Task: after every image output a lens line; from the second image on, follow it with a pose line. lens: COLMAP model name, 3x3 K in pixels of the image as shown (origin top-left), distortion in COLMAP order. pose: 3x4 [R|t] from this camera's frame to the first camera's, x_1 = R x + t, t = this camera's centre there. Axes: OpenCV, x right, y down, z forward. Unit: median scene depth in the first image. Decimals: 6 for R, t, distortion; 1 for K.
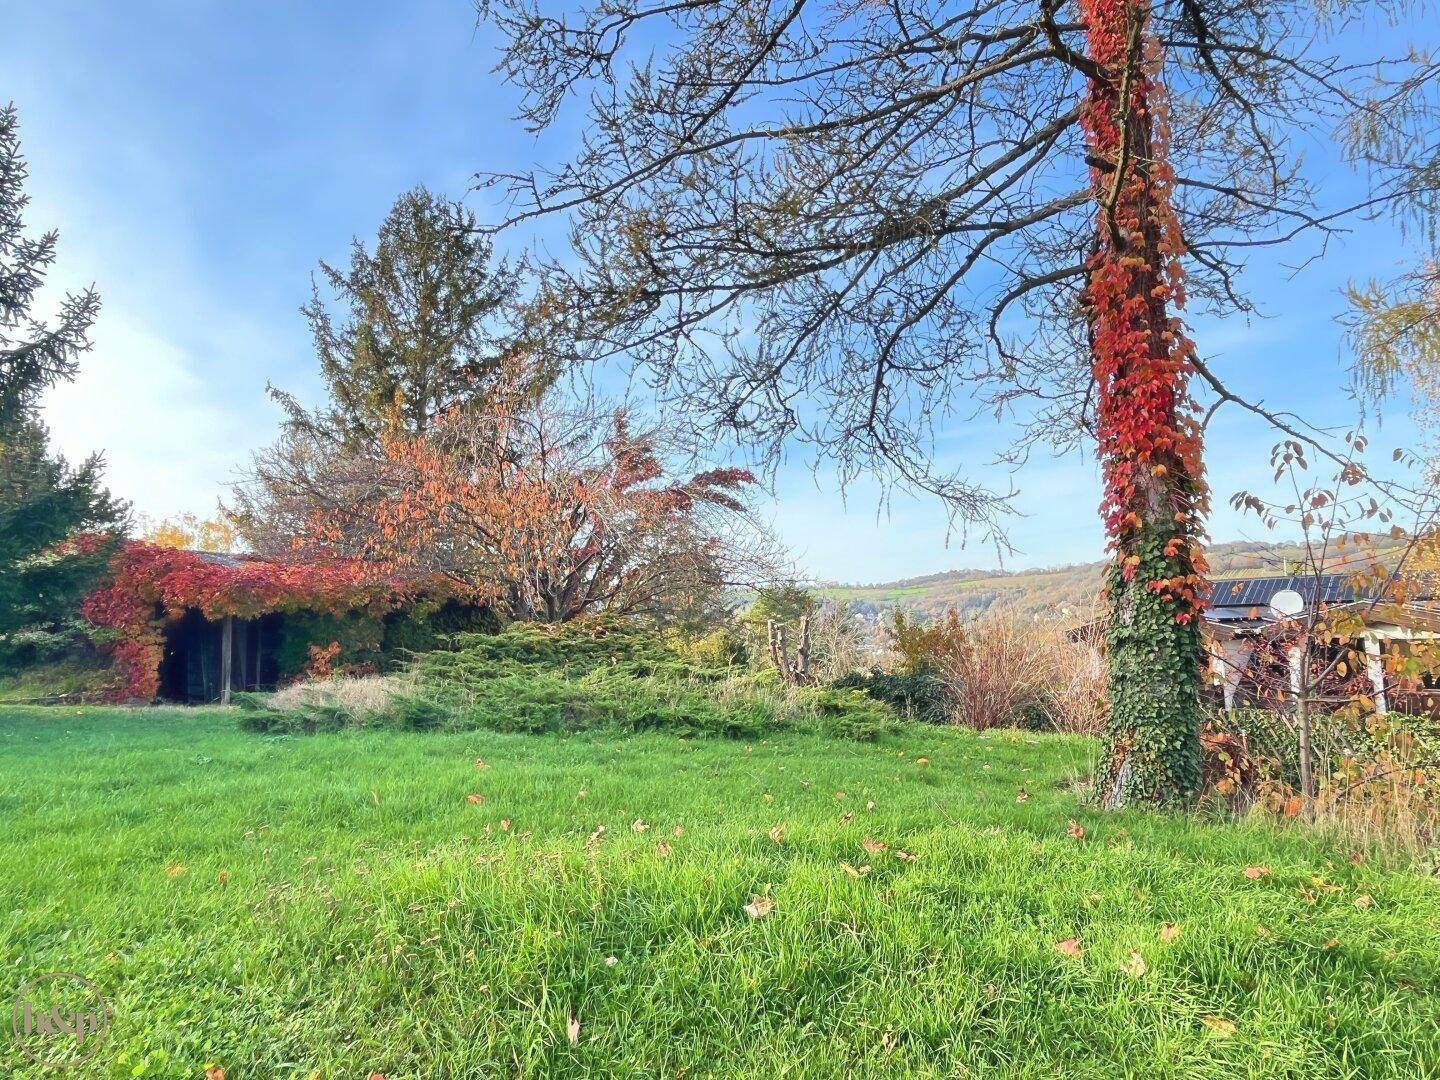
lens RADIAL K [[912.3, 0, 716.5], [0, 912.3, 543.5], [0, 0, 1]] dist [0.000610, -0.002811]
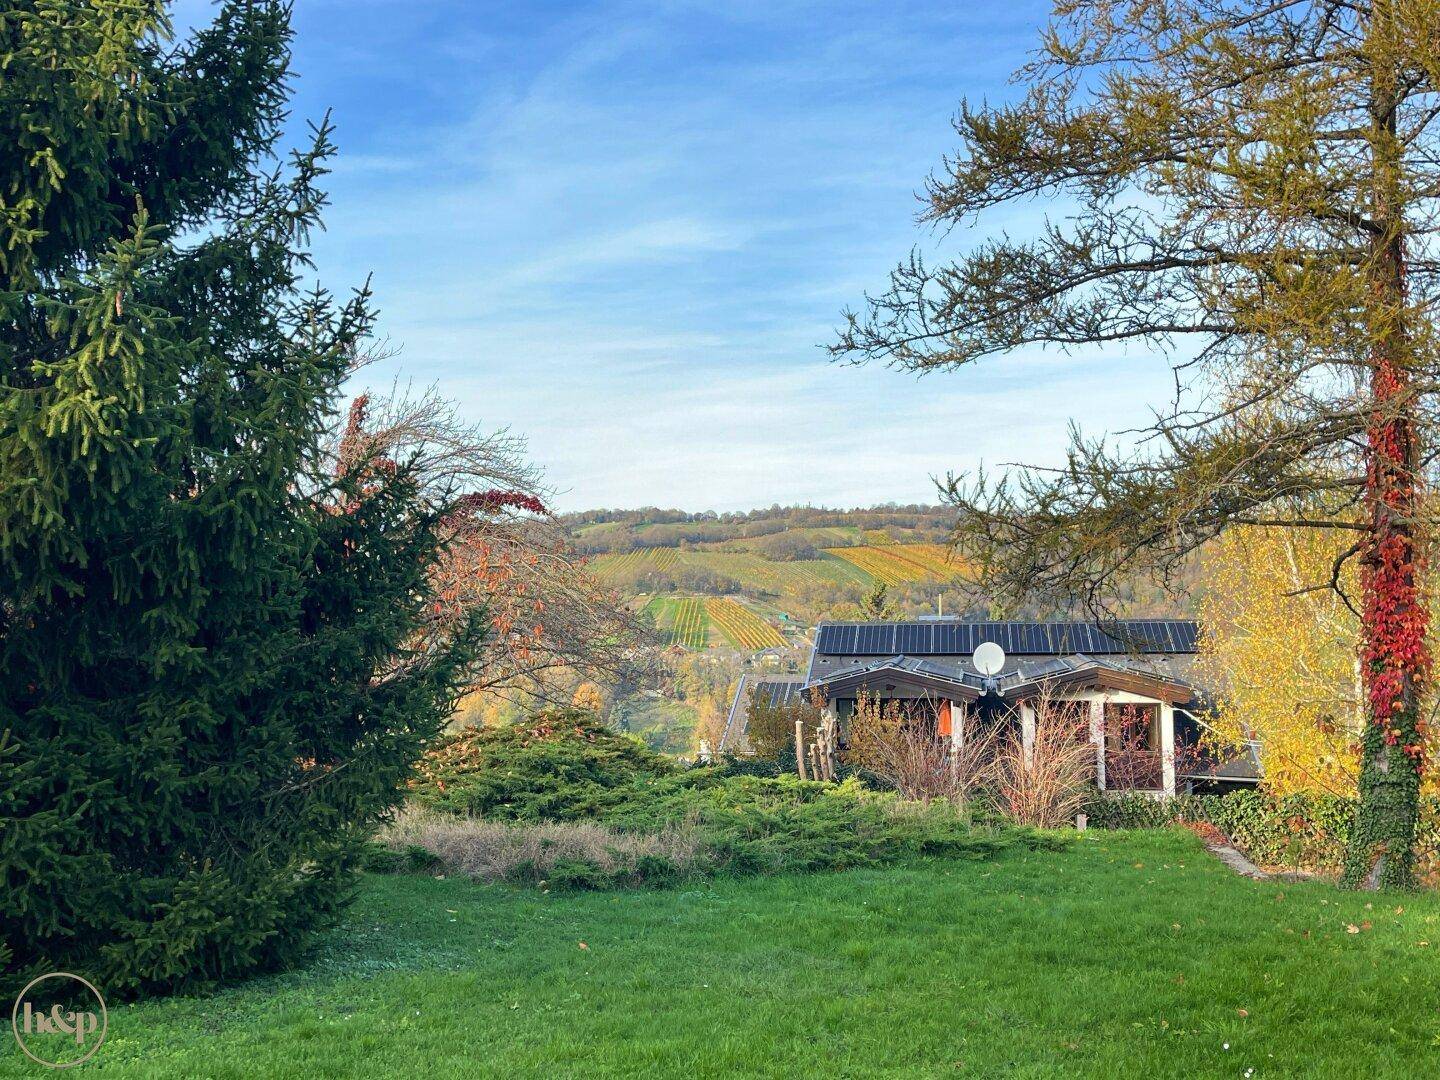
lens RADIAL K [[1491.3, 0, 720.0], [0, 1491.3, 540.0], [0, 0, 1]] dist [0.058783, -0.013928]
pose [[0.826619, 0.039369, 0.561383, -0.608976], [-0.062459, 0.997805, 0.021994, -0.091290], [-0.559285, -0.053244, 0.827264, -0.146984]]
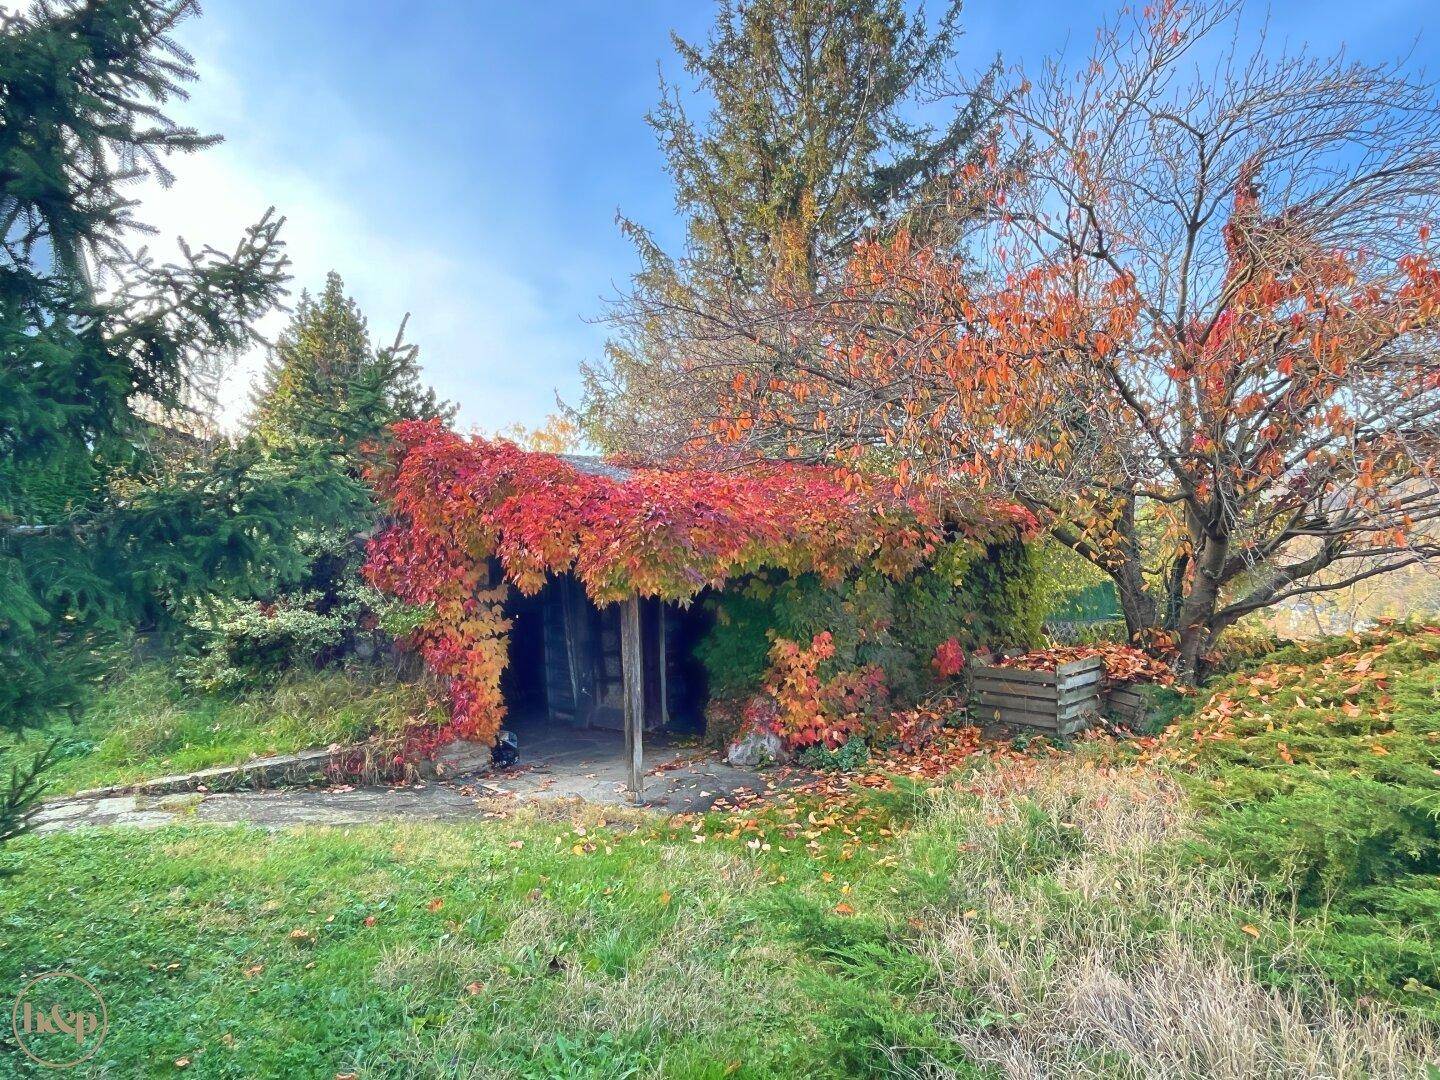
lens RADIAL K [[891.7, 0, 723.3], [0, 891.7, 537.5], [0, 0, 1]] dist [0.002662, -0.004395]
pose [[0.955874, -0.005048, -0.293732, -0.284426], [0.033844, 0.995088, 0.093034, 0.011380], [0.291820, -0.098869, 0.951350, 0.468739]]
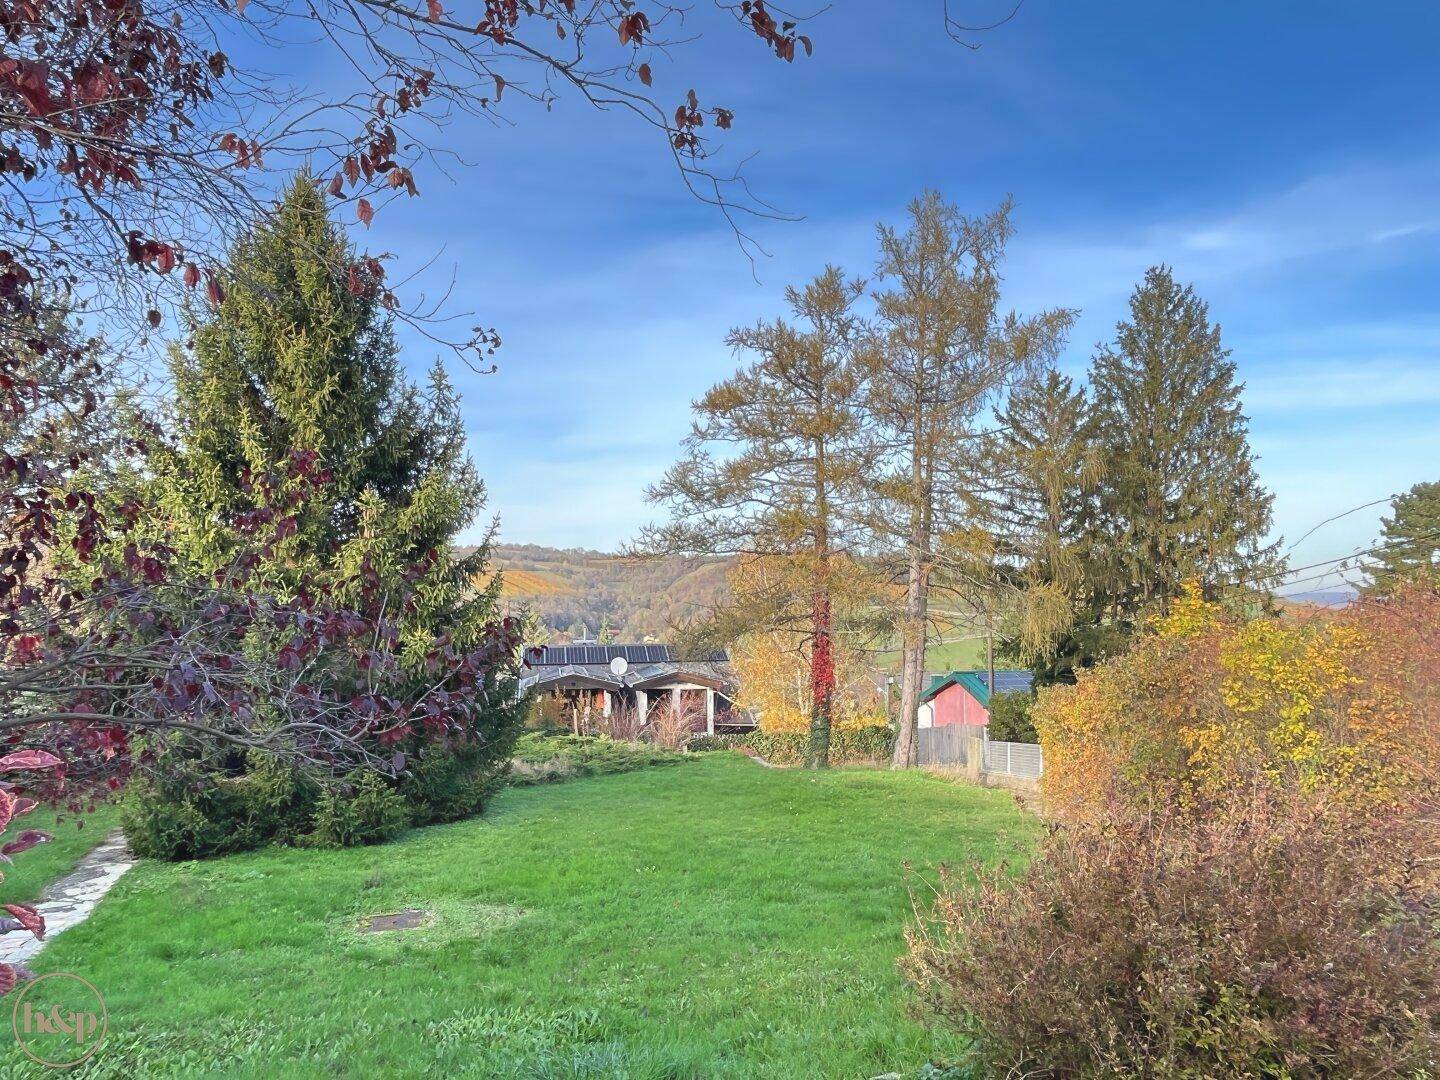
lens RADIAL K [[912.3, 0, 716.5], [0, 912.3, 543.5], [0, 0, 1]] dist [0.000610, -0.002811]
pose [[0.601550, 0.082958, 0.794516, -1.014273], [-0.081905, 0.995757, -0.041957, -0.164991], [-0.794625, -0.039835, 0.605792, -0.354501]]
